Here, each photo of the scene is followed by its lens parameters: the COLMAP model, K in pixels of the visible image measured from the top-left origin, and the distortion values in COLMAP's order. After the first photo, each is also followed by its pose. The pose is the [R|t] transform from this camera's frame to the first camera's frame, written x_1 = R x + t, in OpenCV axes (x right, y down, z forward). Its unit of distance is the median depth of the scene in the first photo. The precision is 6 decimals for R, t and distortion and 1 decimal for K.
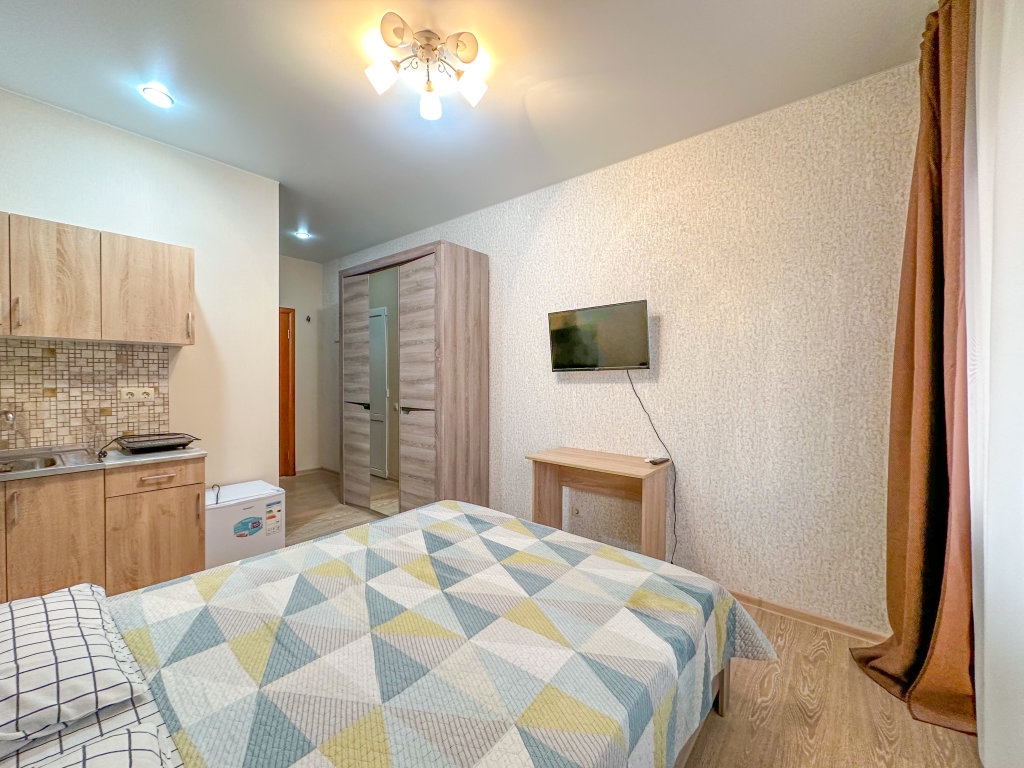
lens RADIAL K [[408.3, 0, 514.2], [0, 408.3, 381.2], [0, 0, 1]] dist [-0.004281, 0.001259]
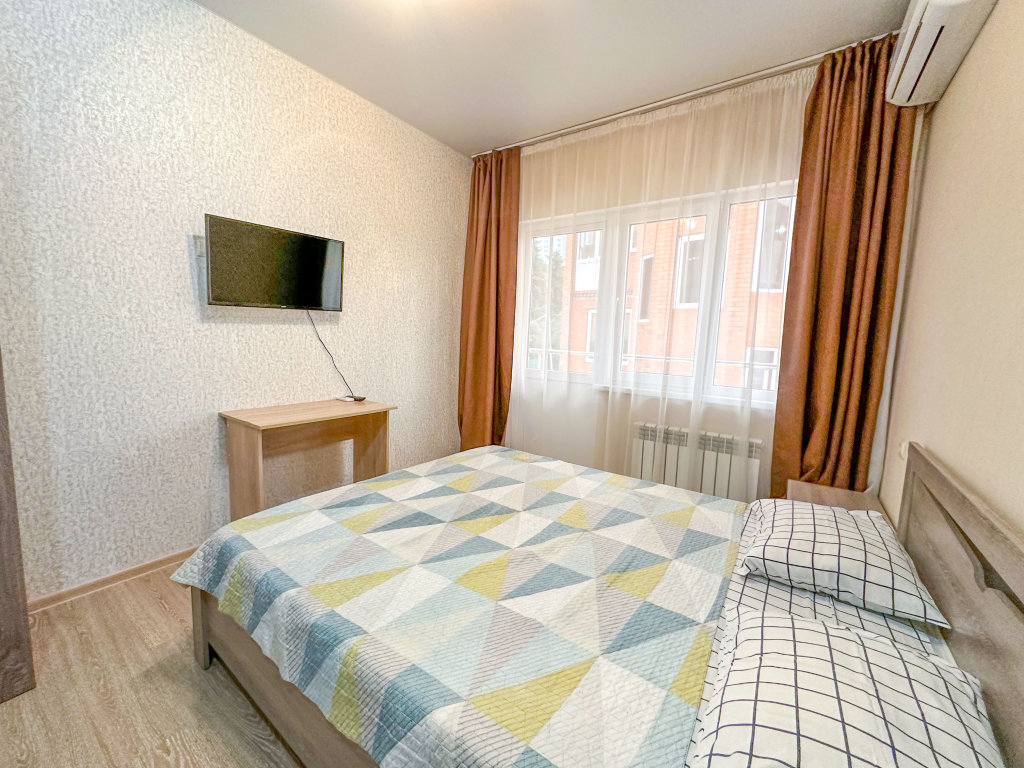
lens RADIAL K [[408.3, 0, 511.9], [0, 408.3, 380.8], [0, 0, 1]] dist [-0.004281, 0.001259]
pose [[-0.067568, -0.118348, 0.990671, -0.831263], [-0.026360, 0.992805, 0.116805, 0.013113], [-0.997366, -0.018221, -0.070202, 0.734624]]
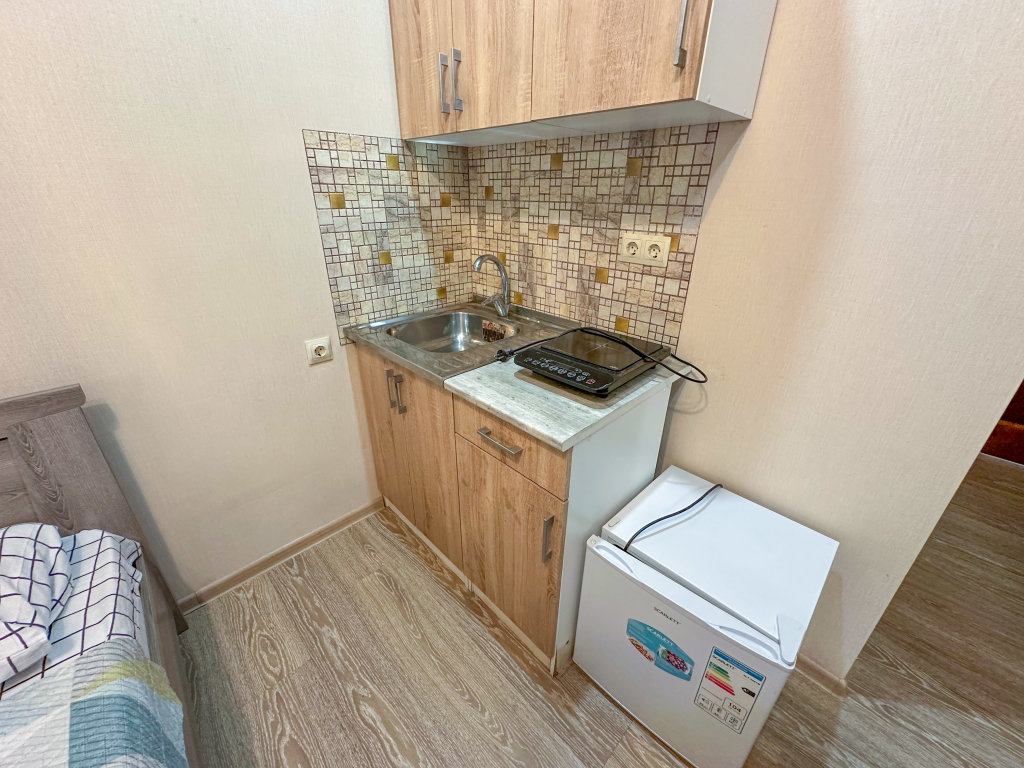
lens RADIAL K [[408.3, 0, 512.1], [0, 408.3, 382.0], [0, 0, 1]] dist [-0.004281, 0.001259]
pose [[-0.105882, 0.411904, -0.905055, -0.444876], [-0.027181, 0.908632, 0.416712, -0.022968], [0.994007, 0.068722, -0.085012, 0.984330]]
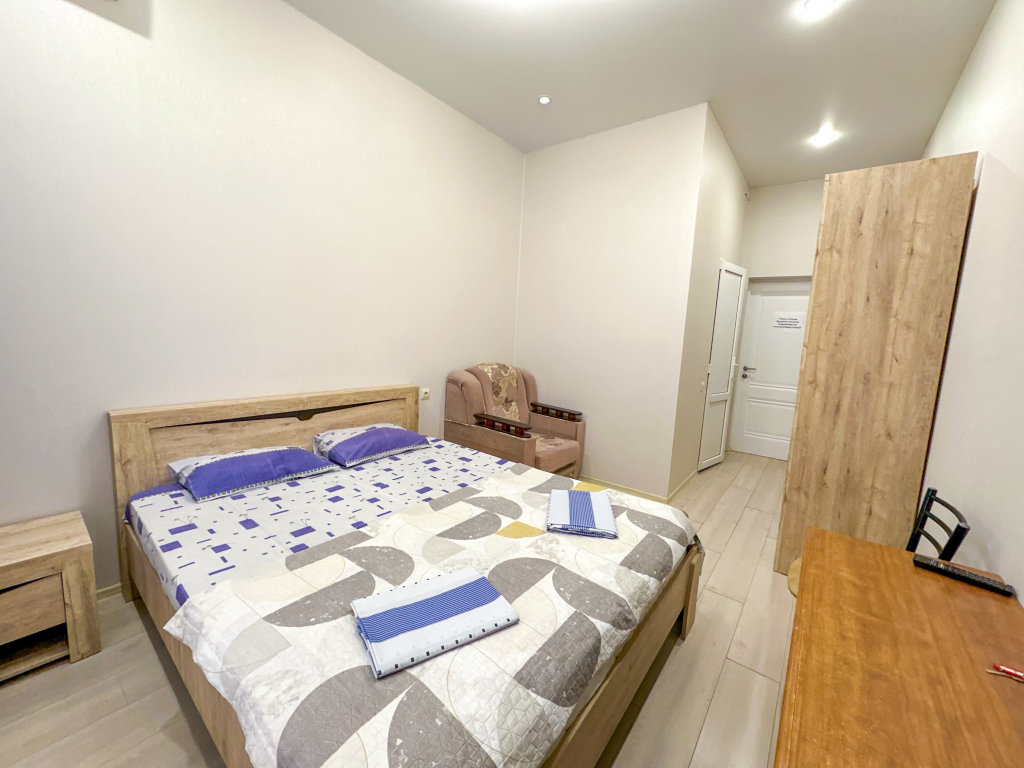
lens RADIAL K [[408.3, 0, 513.0], [0, 408.3, 381.2], [0, 0, 1]] dist [-0.004281, 0.001259]
pose [[0.031855, 0.122479, -0.991960, 0.381474], [-0.054703, 0.991189, 0.120627, -0.024296], [0.997994, 0.050421, 0.038274, 0.873826]]
